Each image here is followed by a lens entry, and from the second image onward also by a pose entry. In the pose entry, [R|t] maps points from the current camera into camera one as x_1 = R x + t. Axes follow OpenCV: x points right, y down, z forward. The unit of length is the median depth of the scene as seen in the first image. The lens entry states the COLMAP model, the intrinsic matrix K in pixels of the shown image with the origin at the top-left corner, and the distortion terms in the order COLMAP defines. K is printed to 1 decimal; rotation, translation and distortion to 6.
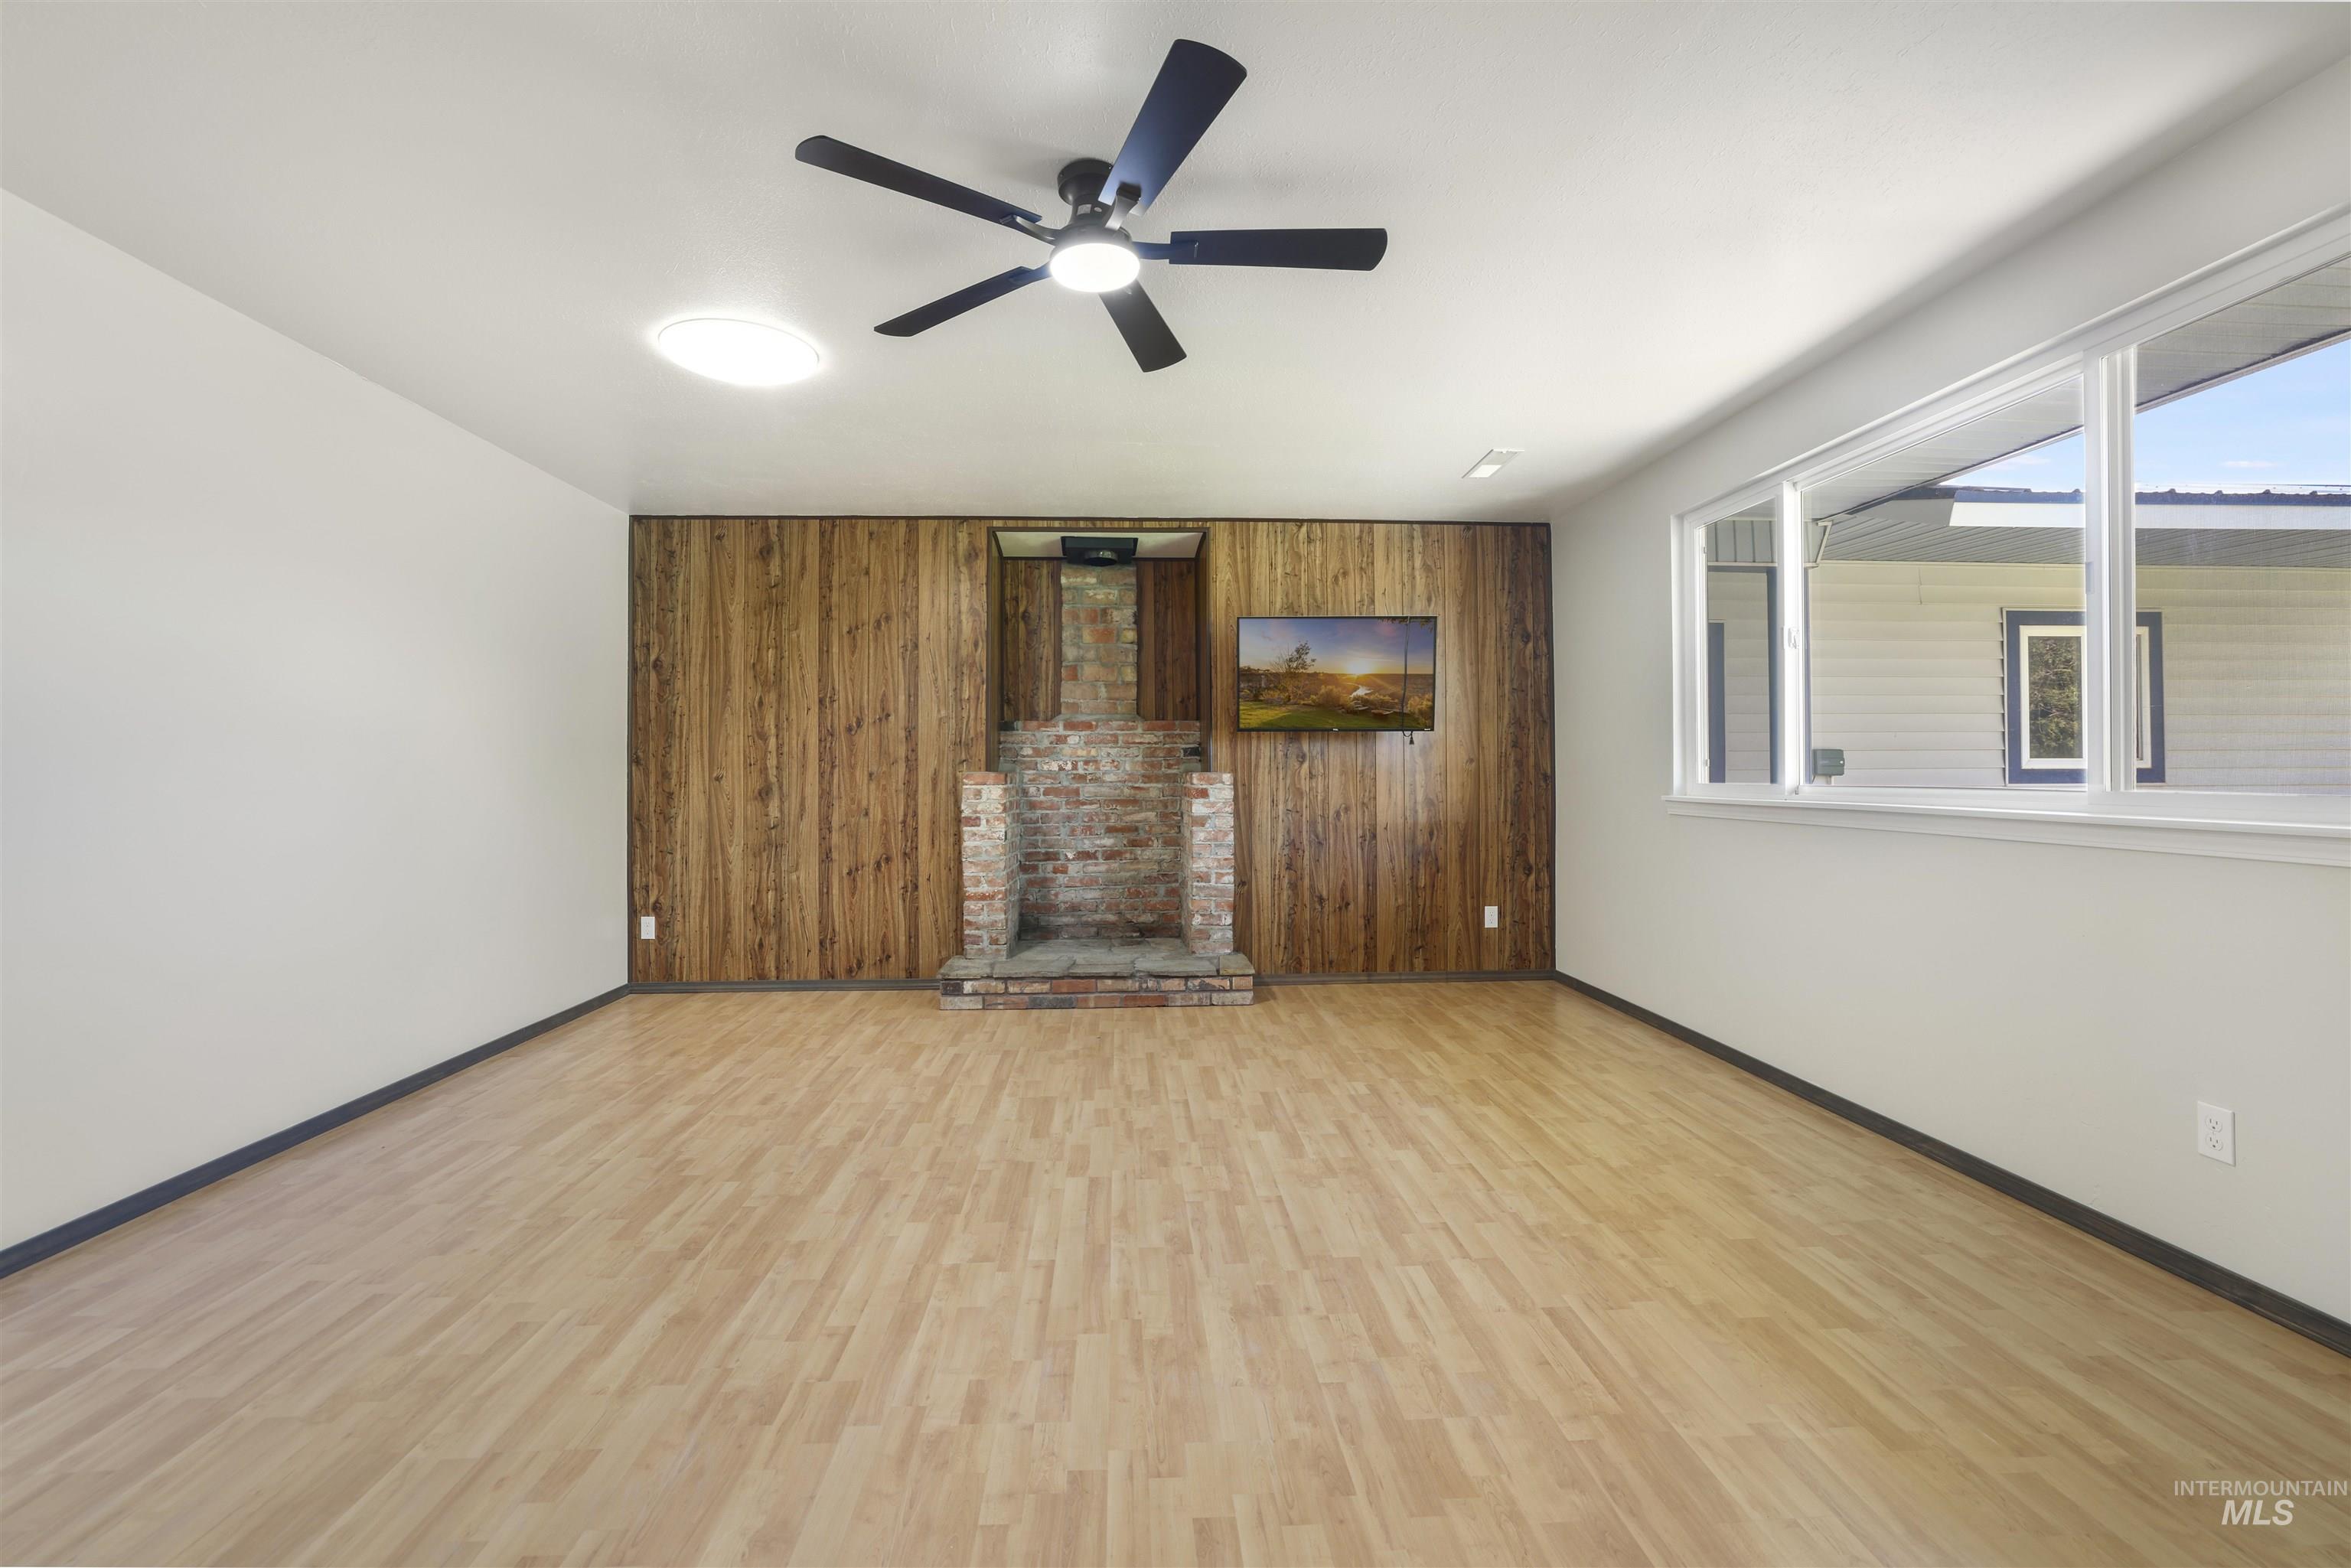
lens RADIAL K [[1013.3, 0, 1173.2], [0, 1013.3, 768.4], [0, 0, 1]] dist [-0.039137, 0.011589]
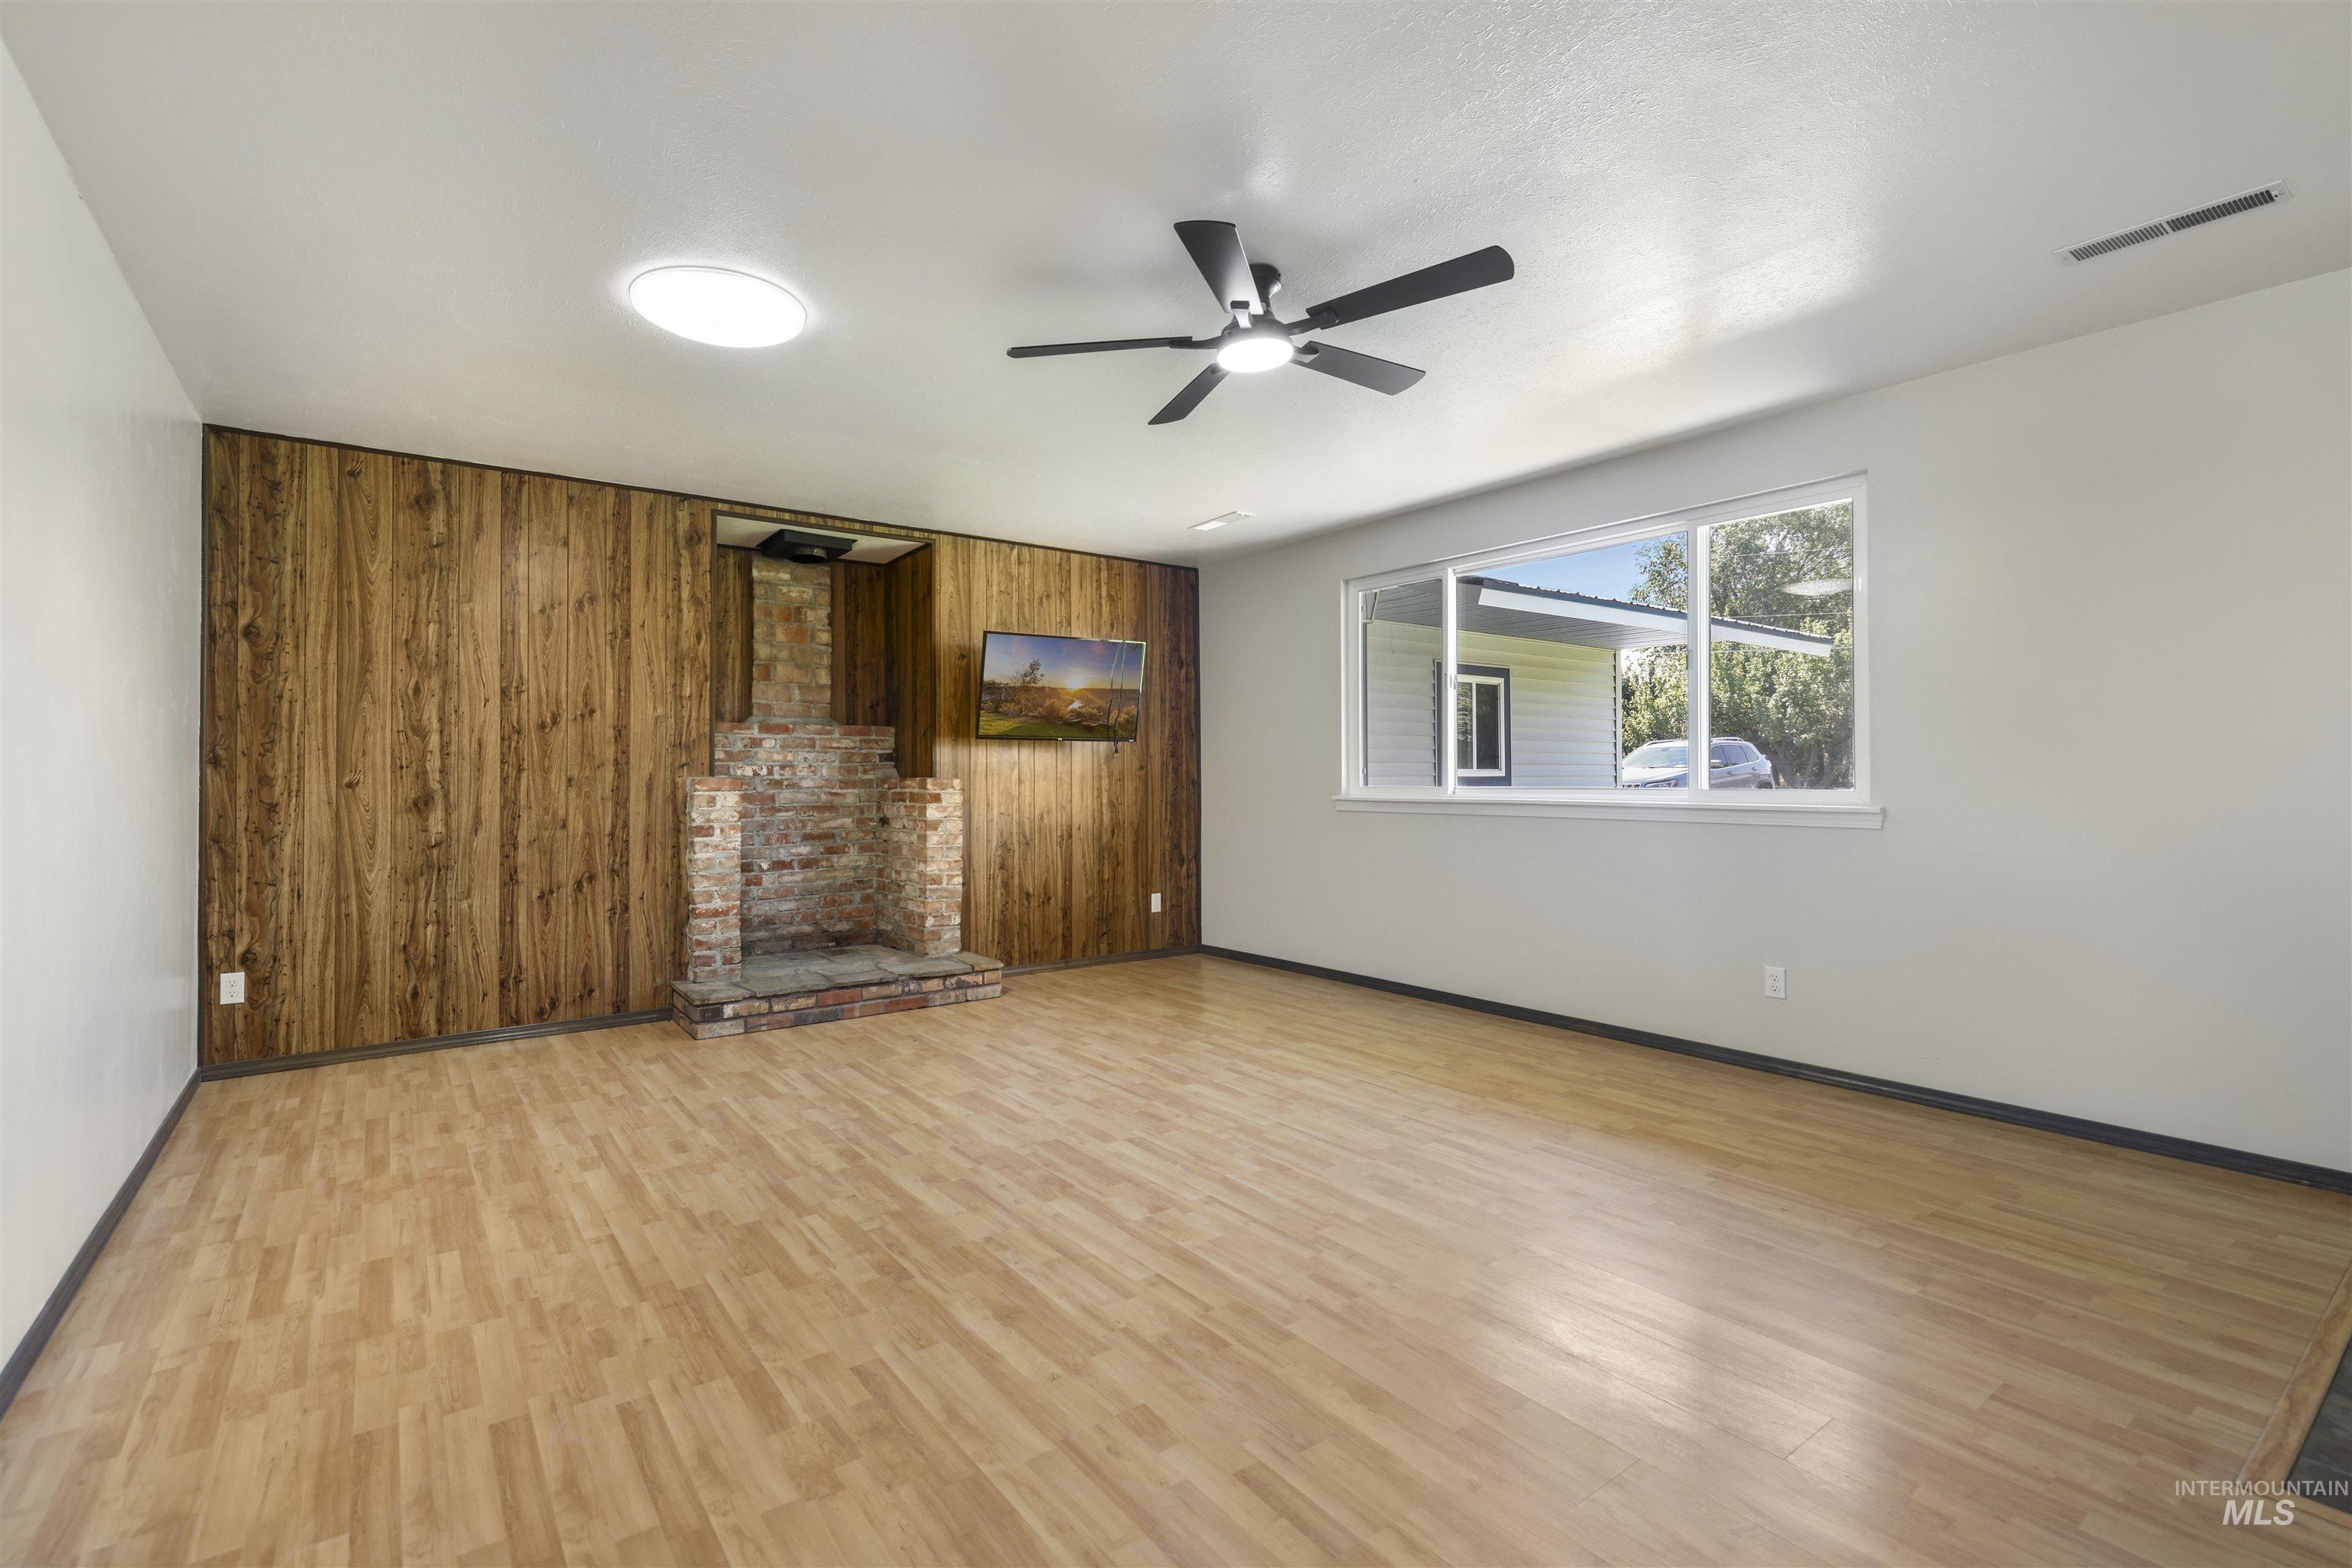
lens RADIAL K [[990.6, 0, 1174.5], [0, 990.6, 769.0], [0, 0, 1]] dist [0.002447, -0.000063]
pose [[0.853581, 0.005809, 0.520927, -0.305585], [-0.002604, 0.999973, -0.006884, 0.001406], [-0.520953, 0.004519, 0.853573, 0.016330]]
